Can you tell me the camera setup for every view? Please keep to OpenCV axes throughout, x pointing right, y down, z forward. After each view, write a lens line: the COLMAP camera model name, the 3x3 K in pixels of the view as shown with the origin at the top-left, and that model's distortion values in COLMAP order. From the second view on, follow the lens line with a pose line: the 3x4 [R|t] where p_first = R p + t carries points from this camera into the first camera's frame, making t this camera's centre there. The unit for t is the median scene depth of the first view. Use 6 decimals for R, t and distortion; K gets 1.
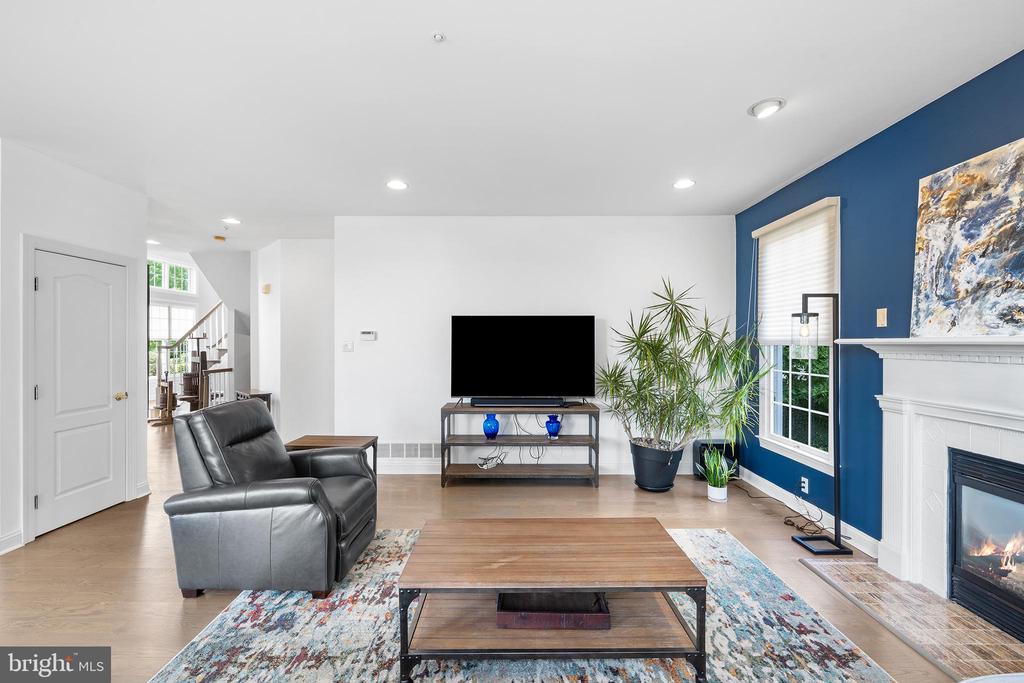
lens RADIAL K [[427.8, 0, 512.0], [0, 427.8, 341.5], [0, 0, 1]] dist [-0.000134, 0.000268]
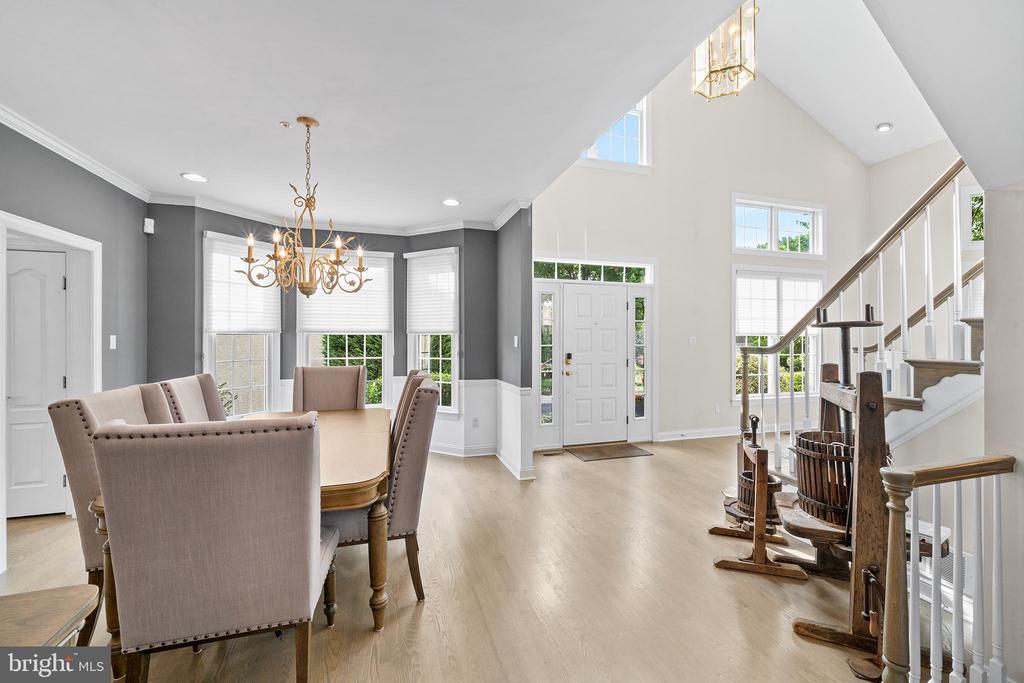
lens RADIAL K [[410.3, 0, 512.2], [0, 410.3, 343.4], [0, 0, 1]] dist [-0.001536, -0.000374]
pose [[0.294111, 0.008335, -0.955735, -1.571772], [0.001525, 0.999957, 0.009189, 0.007272], [0.955770, -0.004160, 0.294086, 2.062698]]
